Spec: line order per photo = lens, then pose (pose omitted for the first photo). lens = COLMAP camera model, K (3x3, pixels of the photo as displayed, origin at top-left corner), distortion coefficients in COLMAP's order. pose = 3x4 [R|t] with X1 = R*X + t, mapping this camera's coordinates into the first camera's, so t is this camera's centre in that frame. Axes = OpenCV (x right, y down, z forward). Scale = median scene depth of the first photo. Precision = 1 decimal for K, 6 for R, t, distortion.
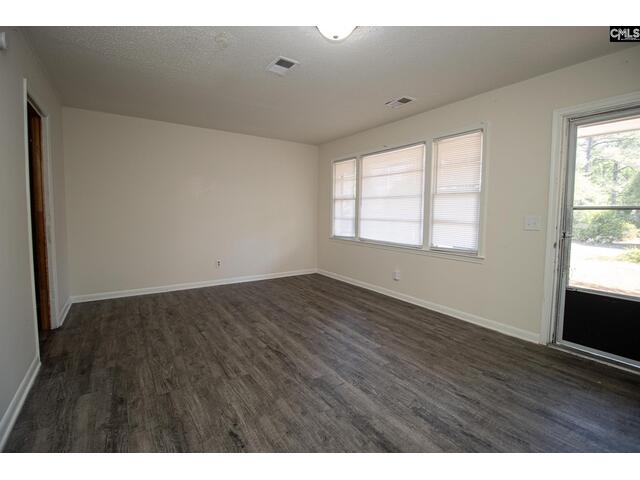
lens RADIAL K [[304.3, 0, 319.2], [0, 304.3, 230.0], [0, 0, 1]] dist [-0.002075, -0.000366]
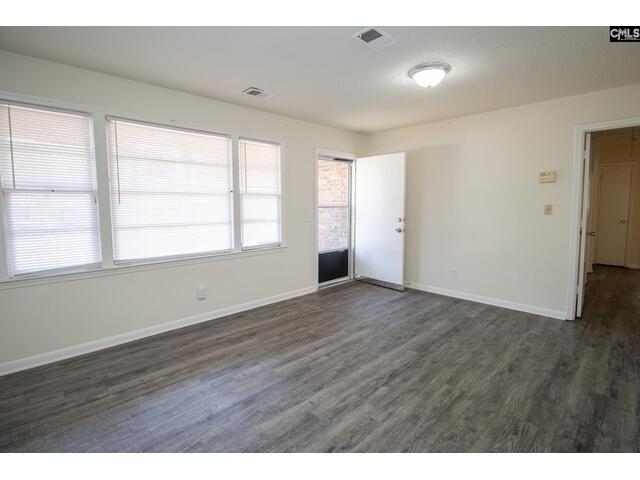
lens RADIAL K [[318.9, 0, 320.6], [0, 318.9, 235.8], [0, 0, 1]] dist [-0.003592, -0.001980]
pose [[-0.204929, -0.111931, 0.972356, -0.795607], [0.056851, 0.990401, 0.125990, -0.114269], [-0.977125, 0.081098, -0.196598, 1.124161]]
